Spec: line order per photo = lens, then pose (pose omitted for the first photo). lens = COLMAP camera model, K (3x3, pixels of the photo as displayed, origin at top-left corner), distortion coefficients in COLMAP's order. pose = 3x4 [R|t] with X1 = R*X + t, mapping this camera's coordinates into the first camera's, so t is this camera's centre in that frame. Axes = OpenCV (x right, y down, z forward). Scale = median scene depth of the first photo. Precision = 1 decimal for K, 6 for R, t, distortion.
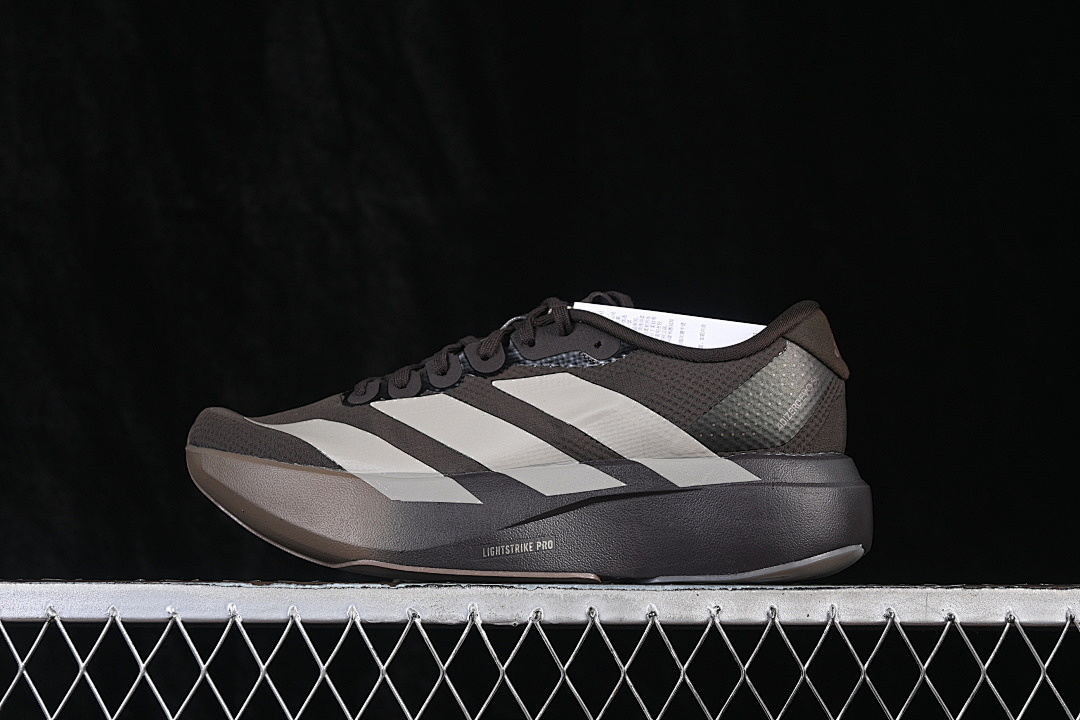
lens RADIAL K [[2340.9, 0, 541.7], [0, 2340.9, 353.2], [0, 0, 1]] dist [-0.036835, 0.000000]
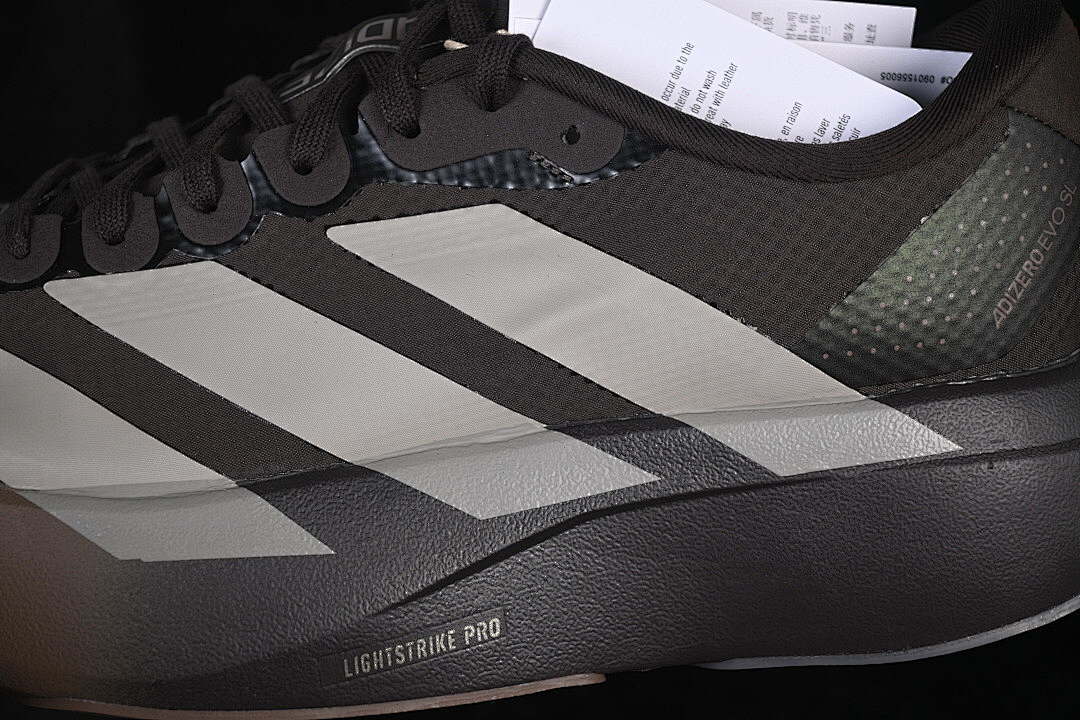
lens RADIAL K [[2340.9, 0, 539.4], [0, 2340.9, 360.0], [0, 0, 1]] dist [-0.036835, 0.000000]
pose [[0.990962, -0.074560, 0.111514, -0.032166], [0.028714, 0.929935, 0.366601, -0.121784], [-0.131034, -0.360086, 0.923671, 0.591377]]
